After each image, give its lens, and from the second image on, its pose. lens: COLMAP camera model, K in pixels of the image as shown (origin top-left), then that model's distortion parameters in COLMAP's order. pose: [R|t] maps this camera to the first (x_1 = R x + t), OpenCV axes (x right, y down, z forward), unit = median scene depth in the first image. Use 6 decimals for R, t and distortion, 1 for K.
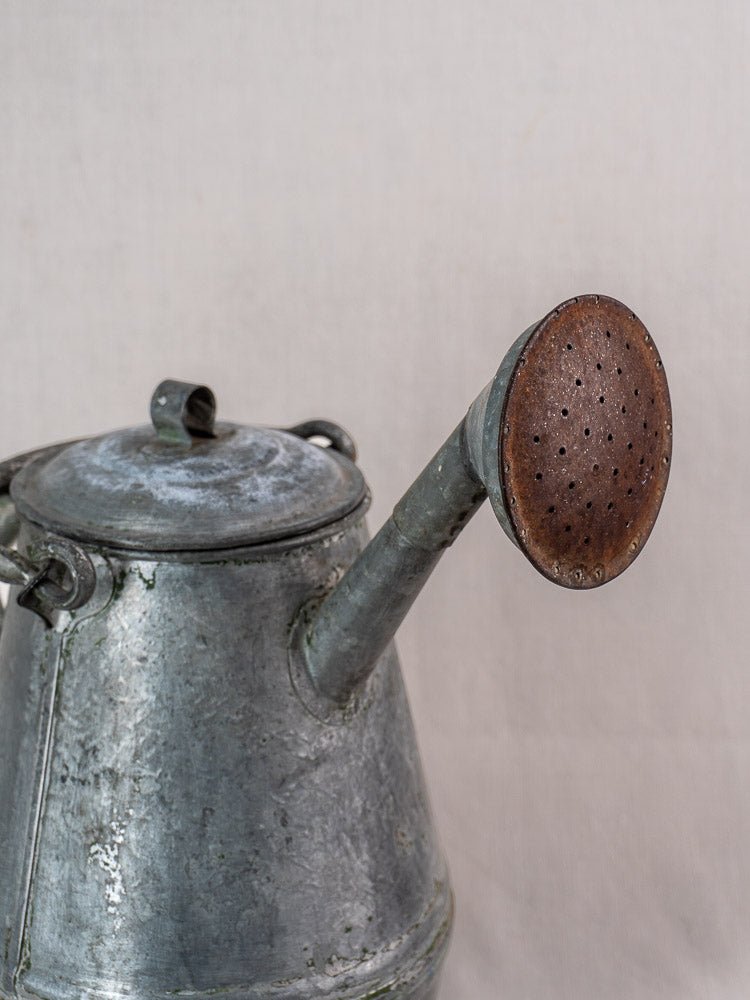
lens RADIAL K [[2417.0, 0, 377.5], [0, 2417.0, 448.6], [0, 0, 1]] dist [0.107500, 0.645443]
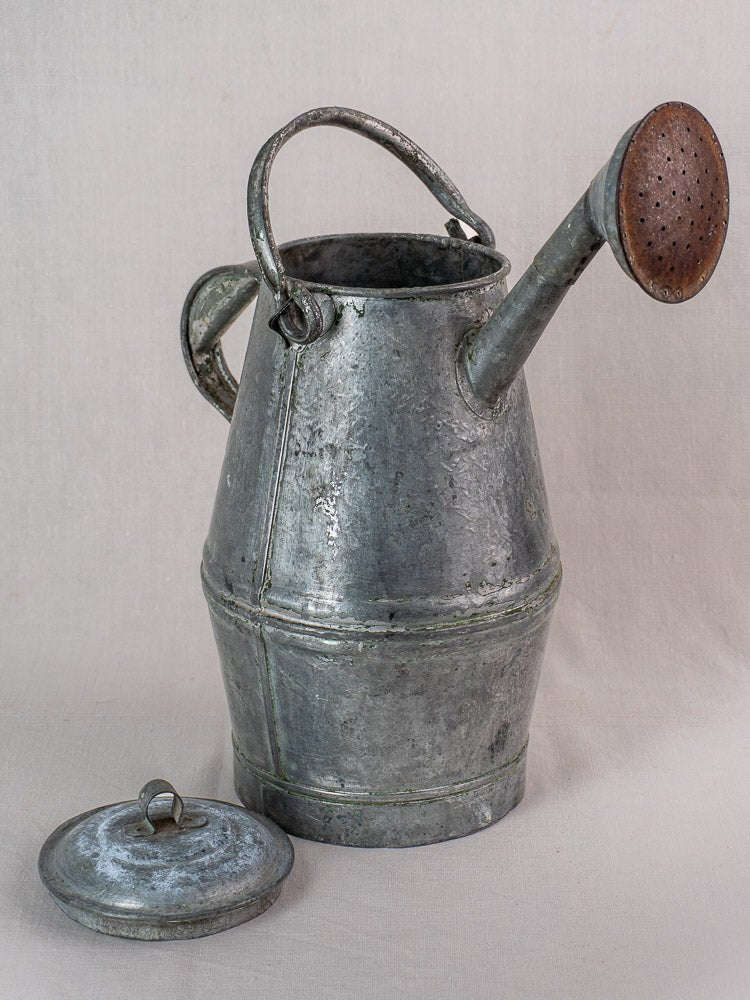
lens RADIAL K [[2417.0, 0, 377.5], [0, 2417.0, 448.6], [0, 0, 1]] dist [0.107500, 0.645443]
pose [[0.999949, 0.009720, -0.002590, -0.078717], [-0.009717, 0.999952, 0.001227, 0.132076], [0.002602, -0.001201, 0.999996, -0.424398]]
